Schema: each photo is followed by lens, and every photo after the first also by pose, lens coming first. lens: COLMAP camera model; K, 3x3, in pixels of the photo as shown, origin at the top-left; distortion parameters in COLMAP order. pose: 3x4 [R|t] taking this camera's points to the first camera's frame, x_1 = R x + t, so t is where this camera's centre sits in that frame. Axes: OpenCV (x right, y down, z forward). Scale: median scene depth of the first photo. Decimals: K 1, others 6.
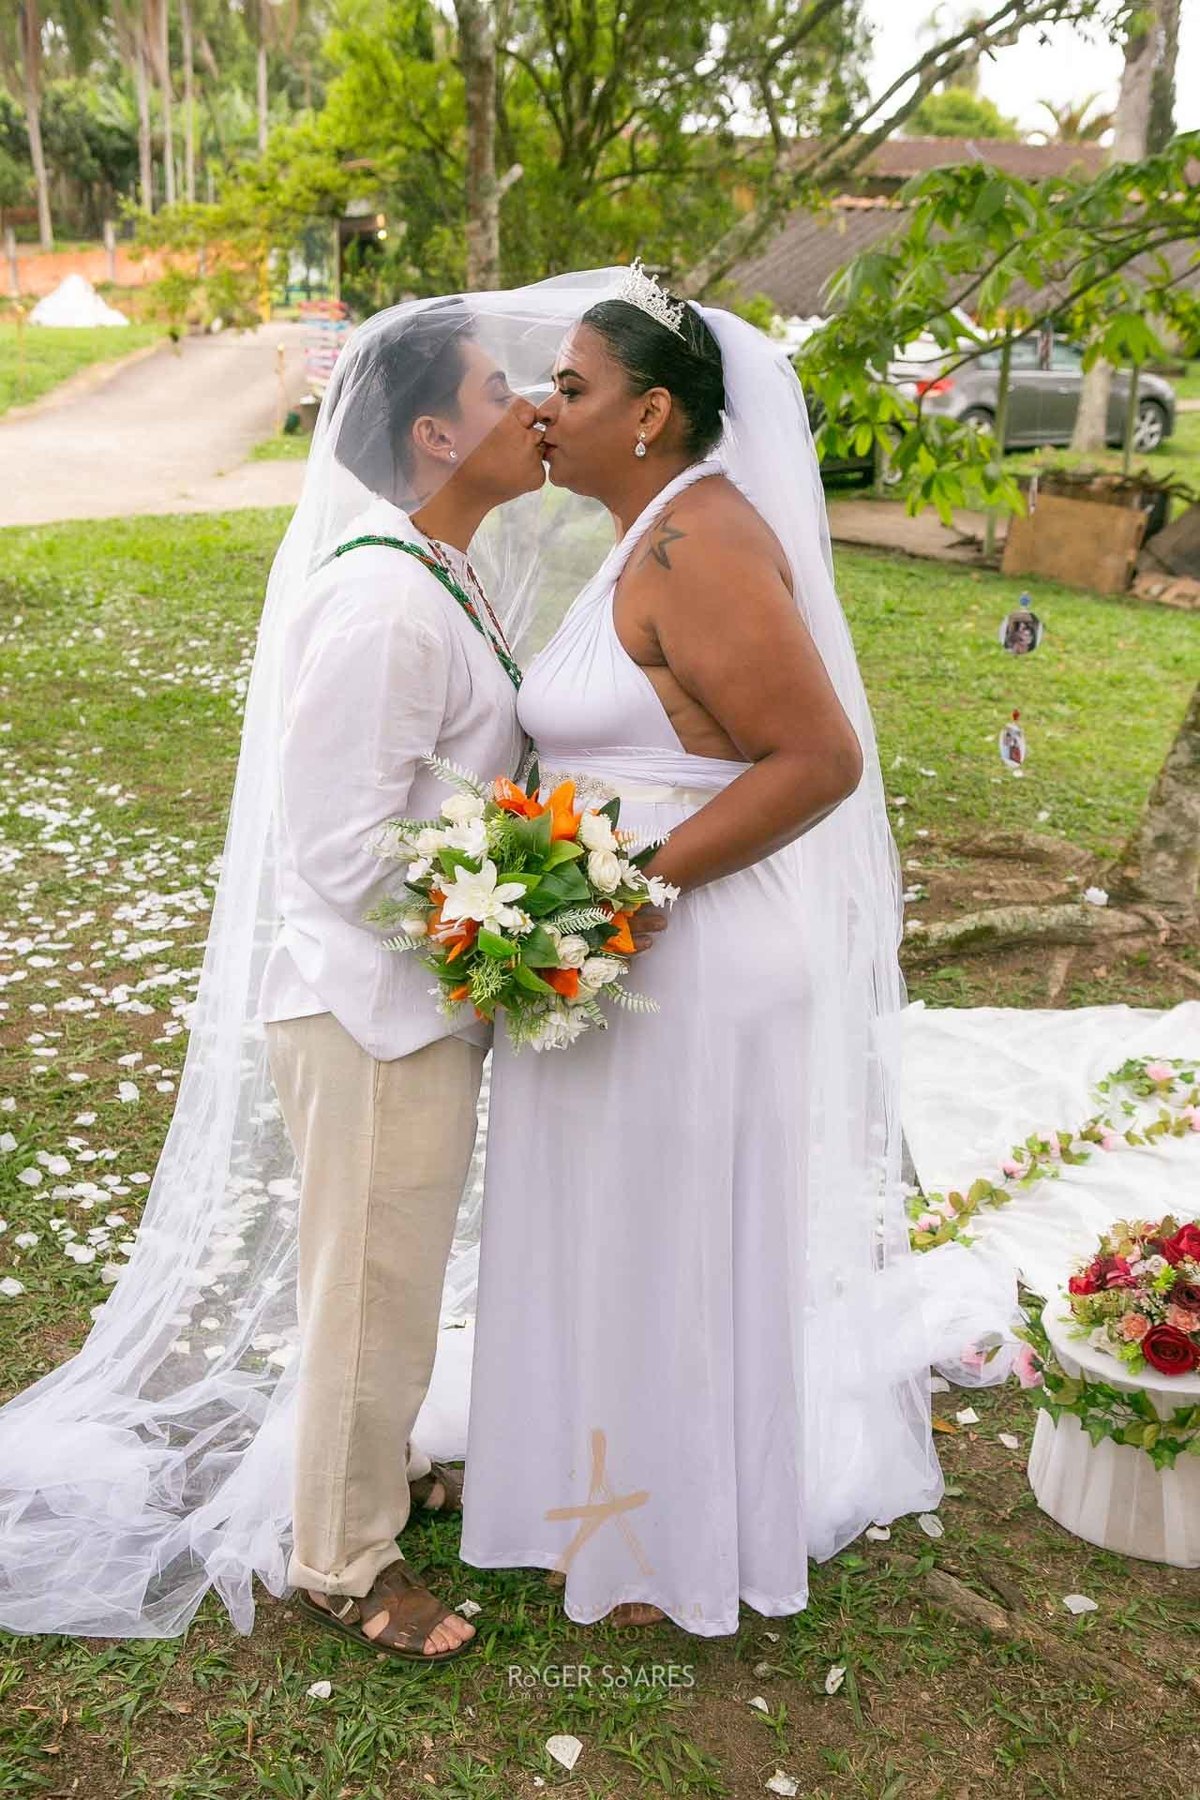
lens RADIAL K [[1768.8, 0, 600.0], [0, 1768.8, 900.0], [0, 0, 1]] dist [-0.043767, 0.017670]
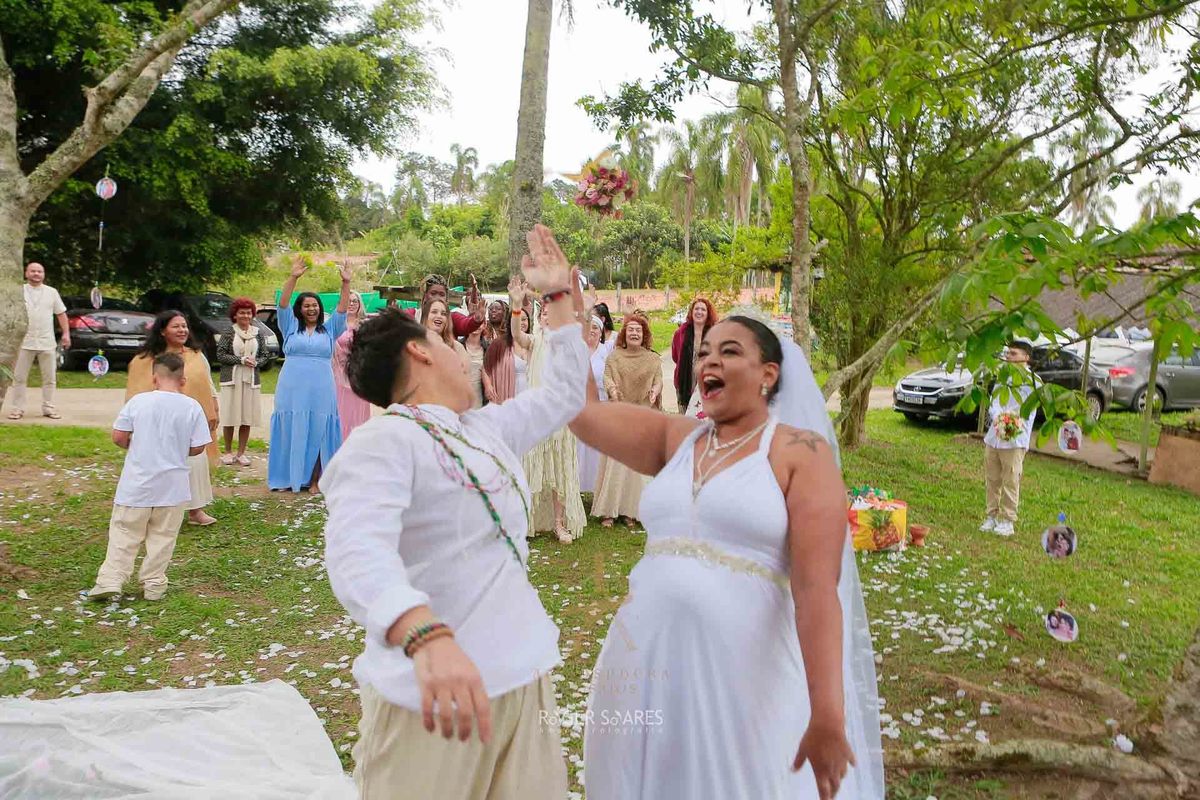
lens RADIAL K [[859.8, 0, 600.0], [0, 859.8, 400.0], [0, 0, 1]] dist [-0.099575, 0.061256]
pose [[0.916888, 0.063997, -0.393981, 0.102387], [-0.153293, 0.967825, -0.199539, -0.044863], [0.368534, 0.243350, 0.897198, 0.165708]]
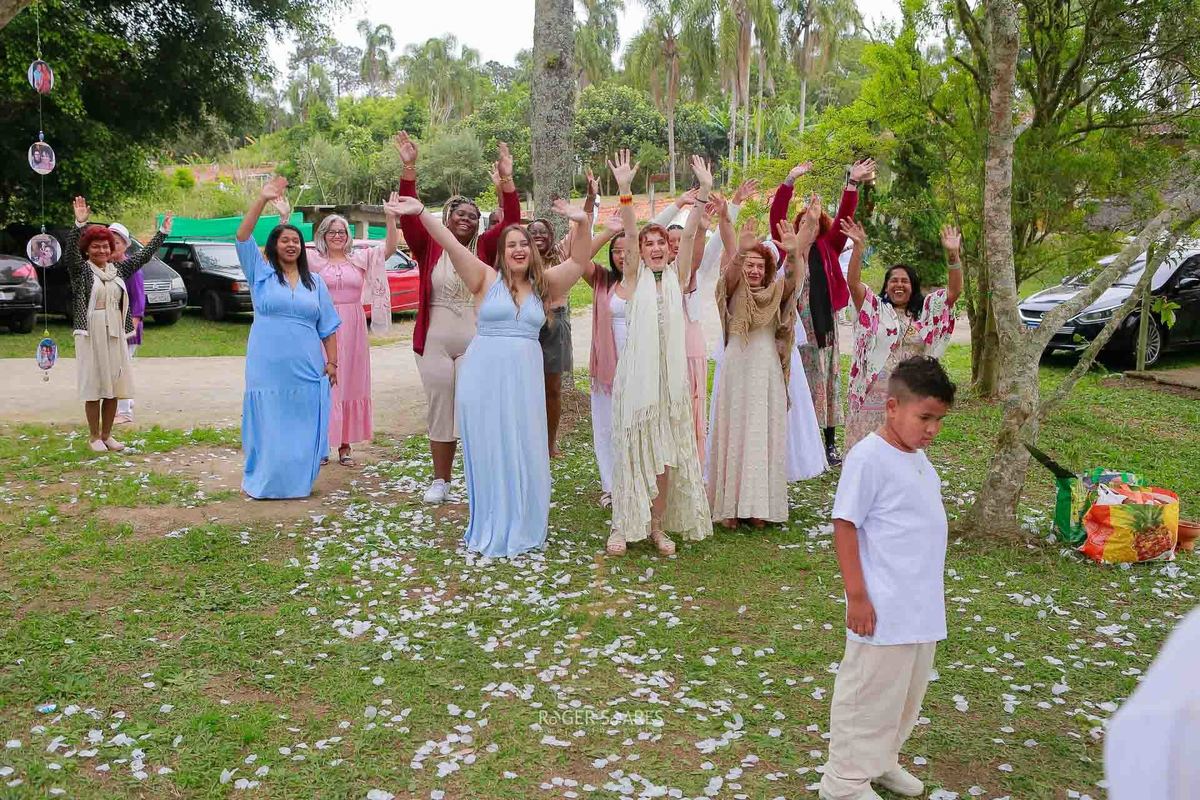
lens RADIAL K [[1050.9, 0, 545.2], [0, 1050.9, 395.9], [0, 0, 1]] dist [-0.055354, 0.014490]
pose [[0.918240, 0.049460, -0.392923, -0.068532], [-0.113755, 0.983299, -0.142065, -0.074299], [0.379334, 0.175147, 0.908531, 0.226290]]
